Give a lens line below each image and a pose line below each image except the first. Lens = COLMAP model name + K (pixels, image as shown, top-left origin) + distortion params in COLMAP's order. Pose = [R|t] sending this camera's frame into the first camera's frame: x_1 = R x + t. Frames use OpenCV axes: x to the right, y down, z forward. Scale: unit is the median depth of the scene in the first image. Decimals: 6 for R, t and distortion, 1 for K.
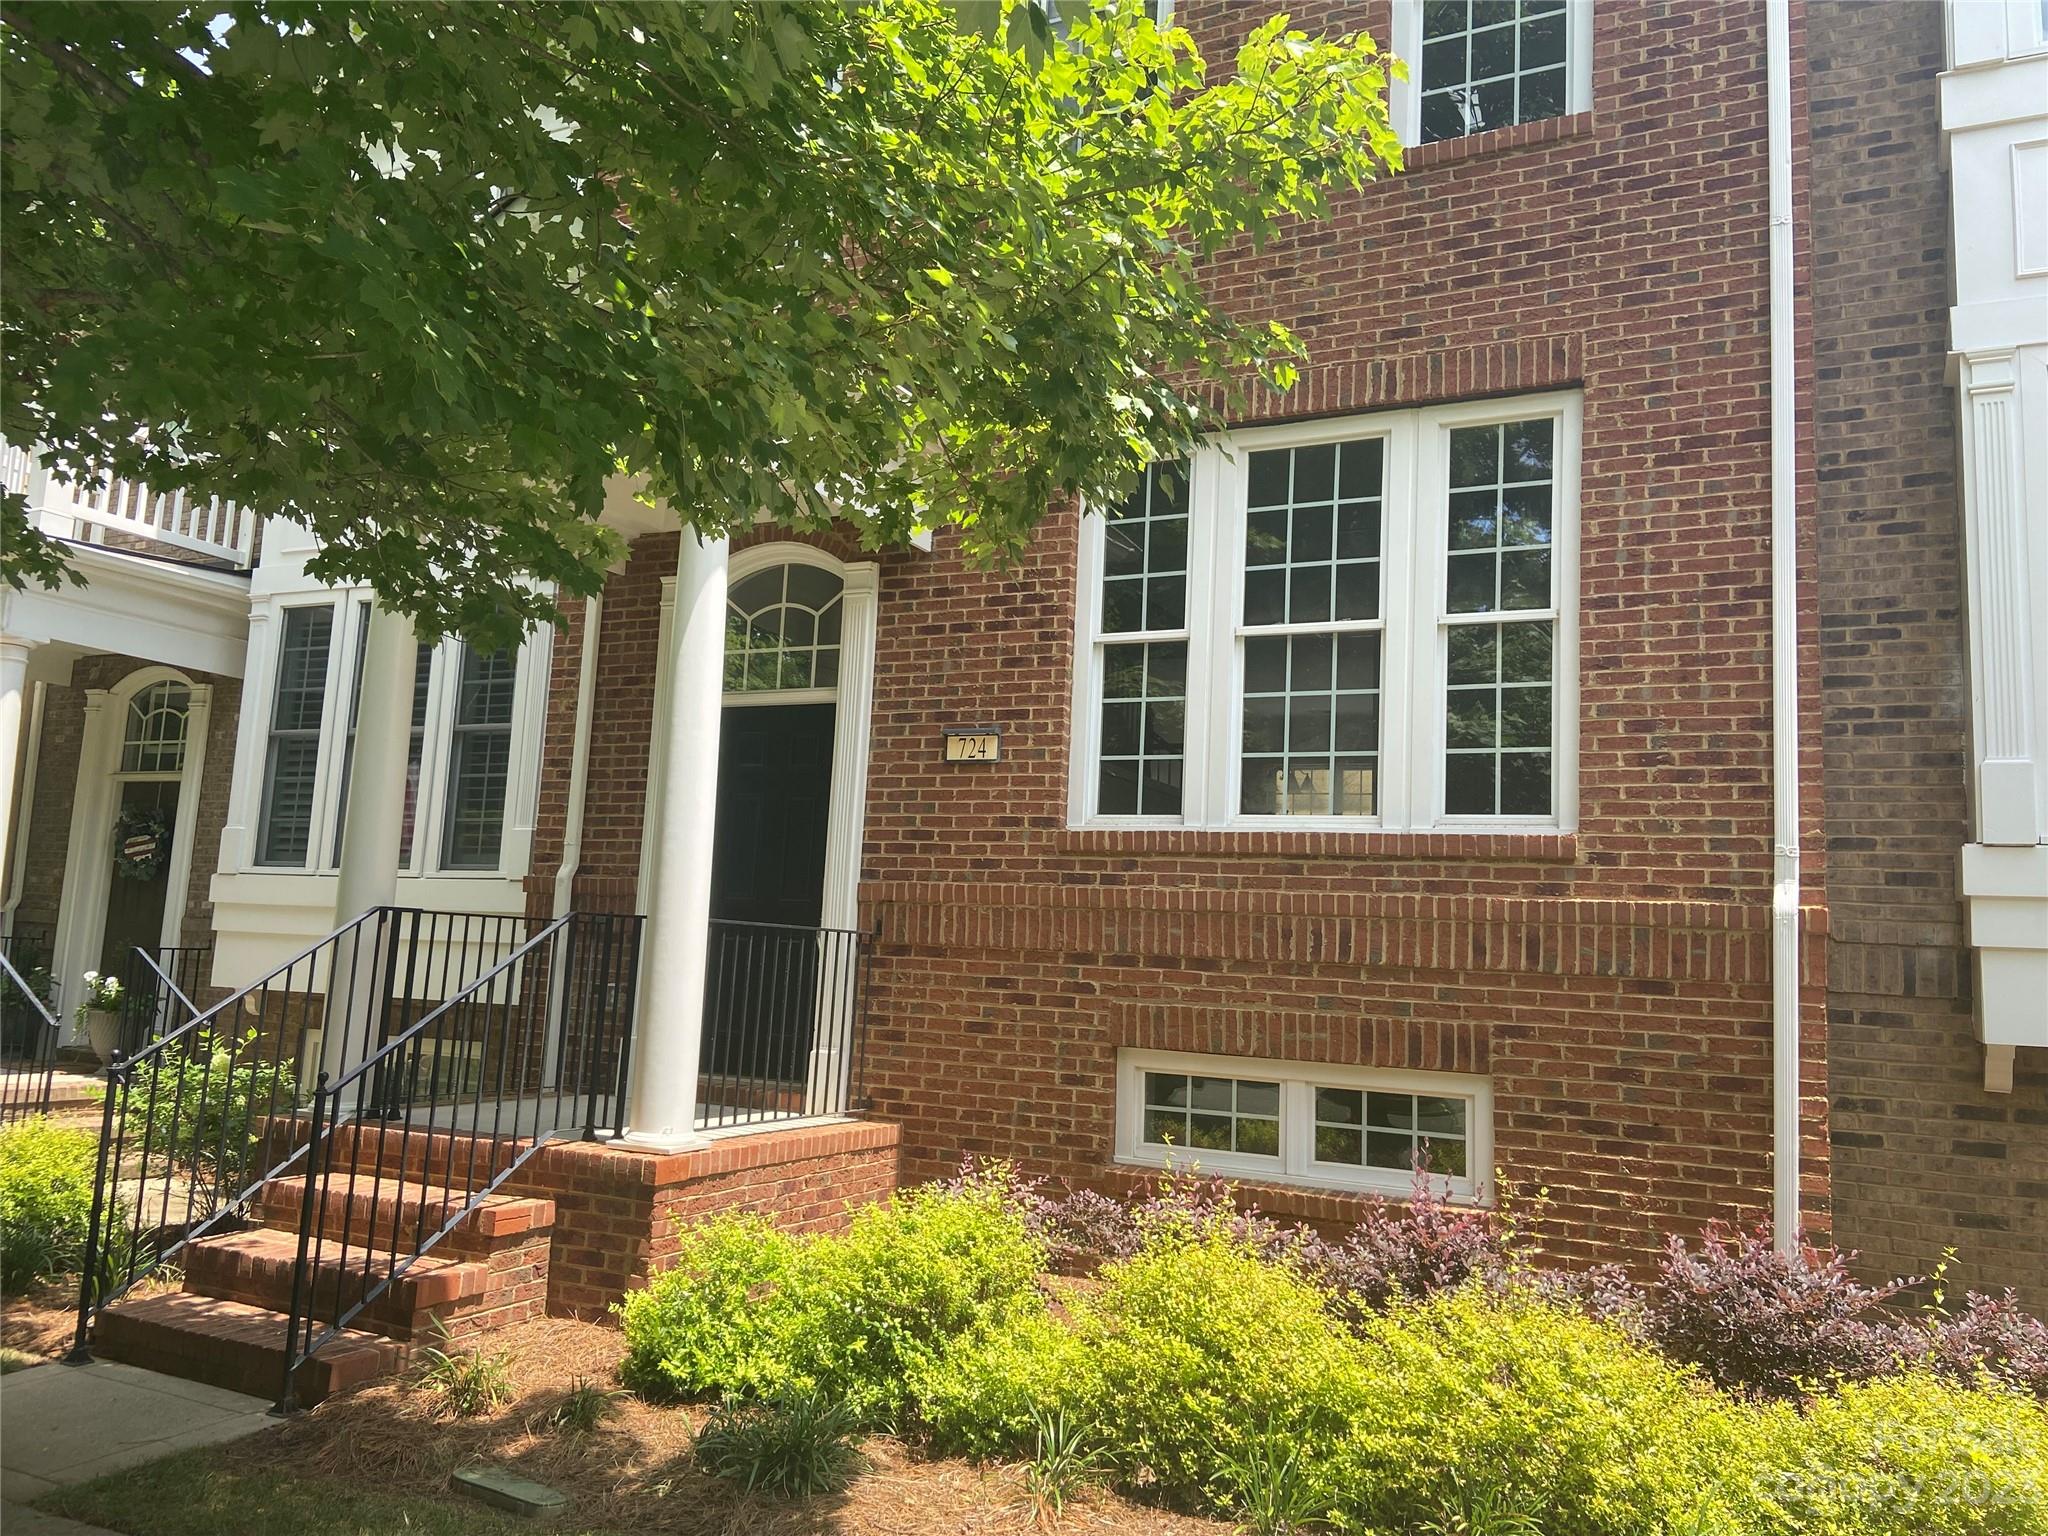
lens RADIAL K [[1552.6, 0, 1023.3], [0, 1552.6, 760.8], [0, 0, 1]] dist [0.091566, -0.110734]
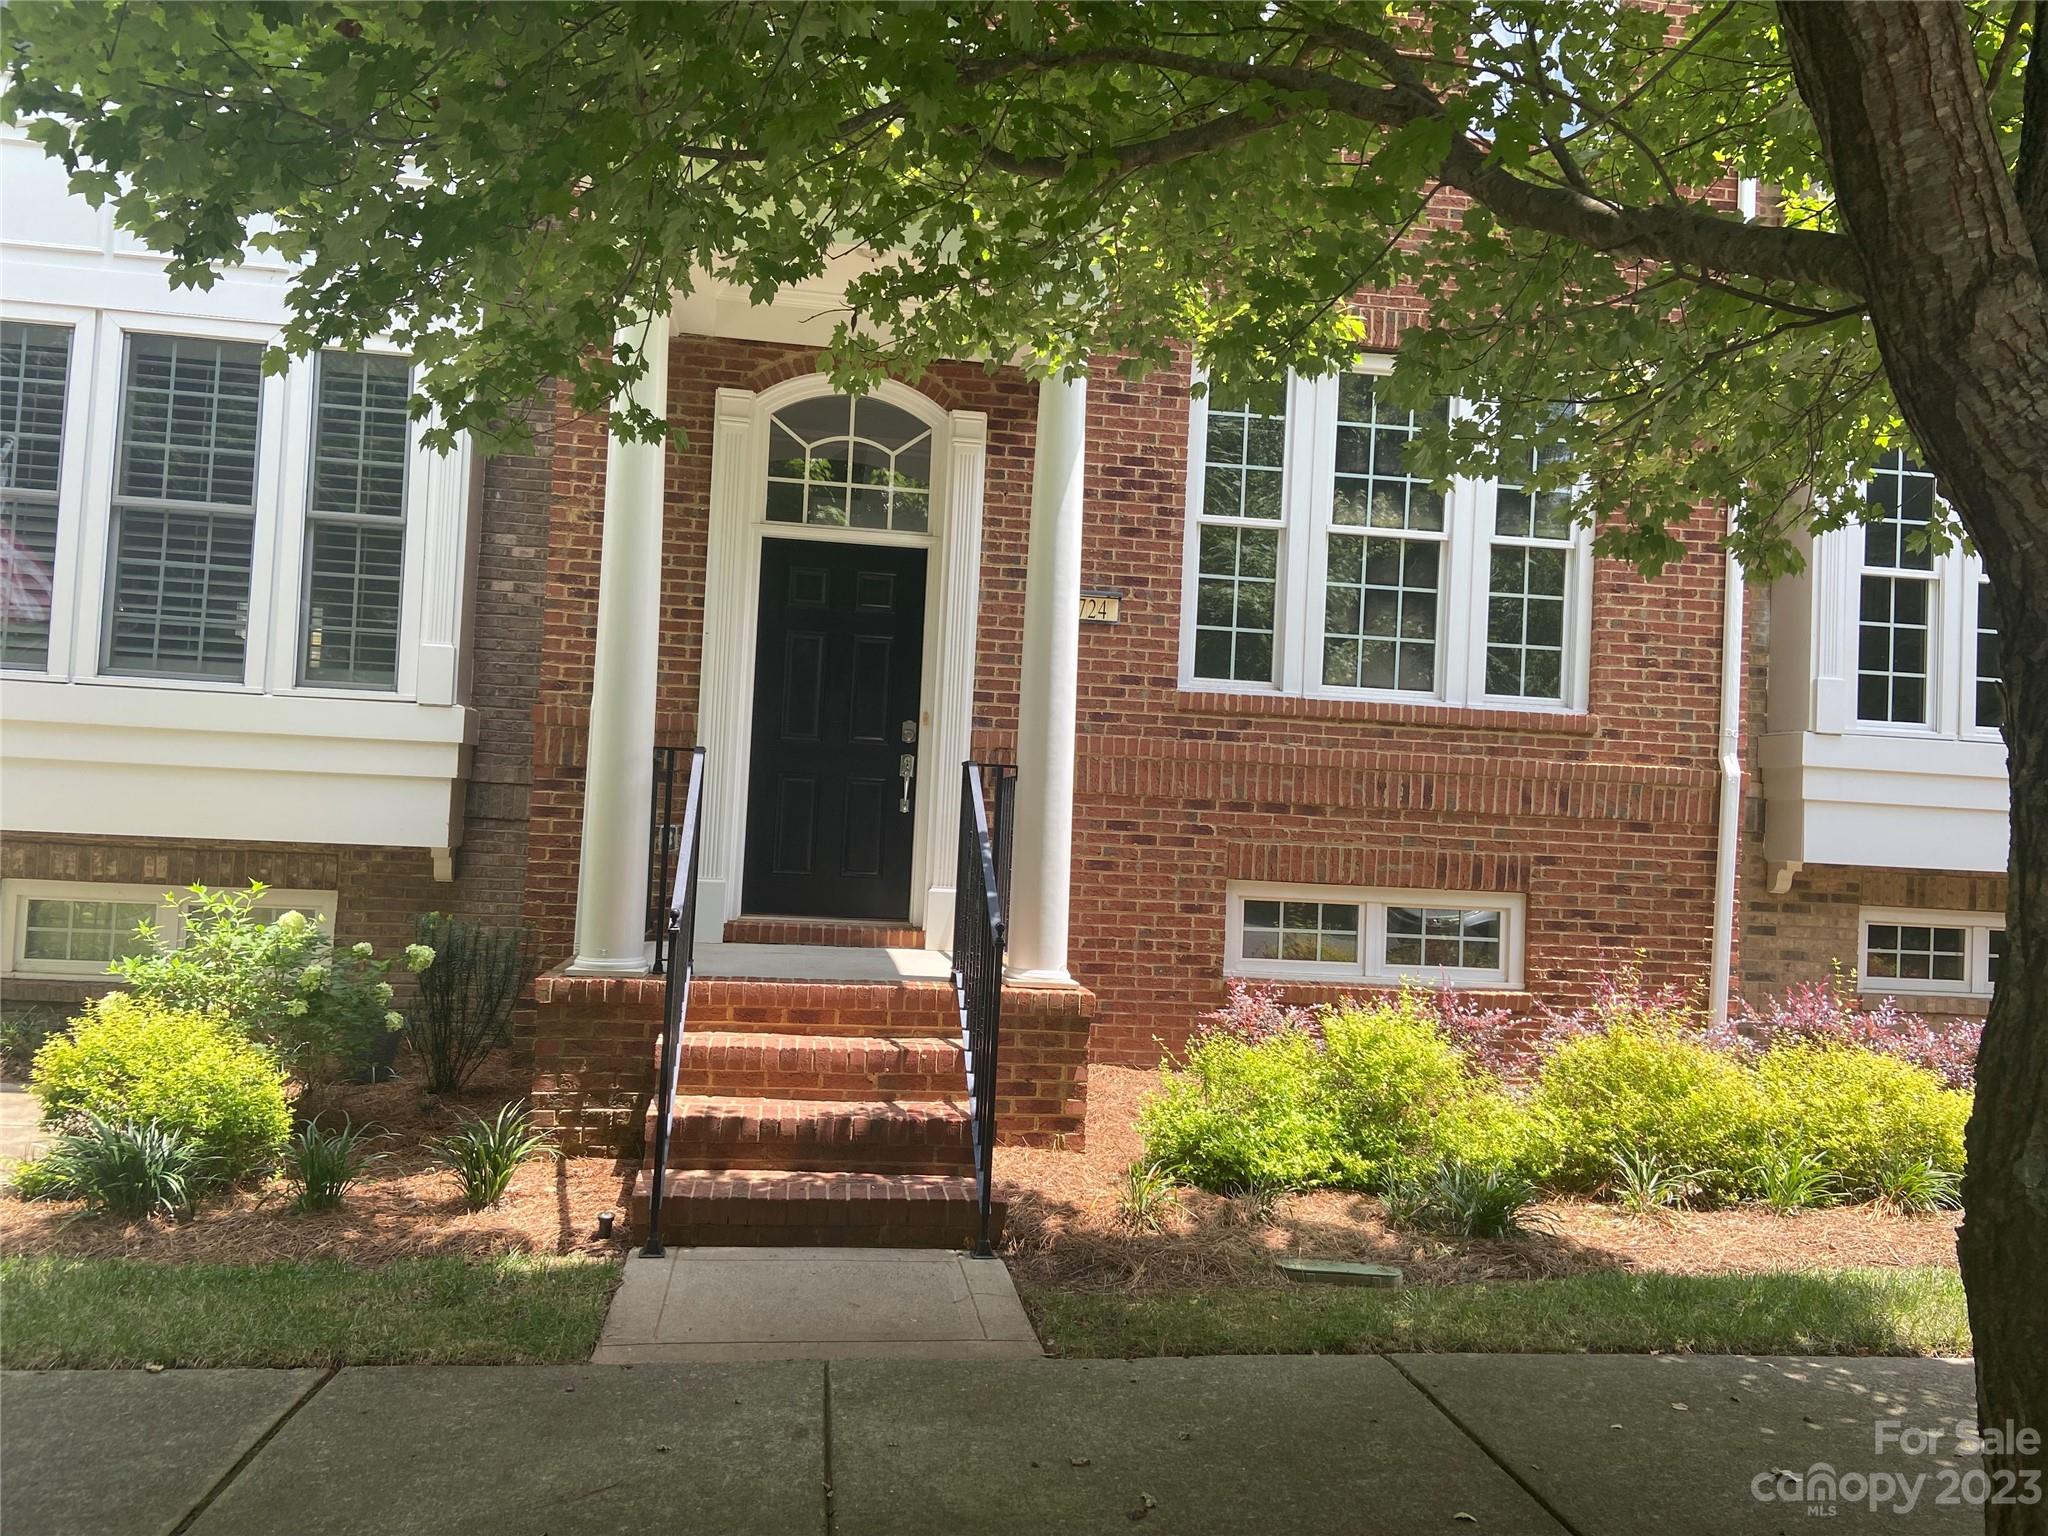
lens RADIAL K [[1552.6, 0, 1034.6], [0, 1552.6, 769.6], [0, 0, 1]] dist [0.091566, -0.110734]
pose [[0.832009, 0.012335, 0.554626, -0.735935], [-0.080265, 0.991910, 0.098348, -0.000546], [-0.548926, -0.126343, 0.826268, 0.135471]]
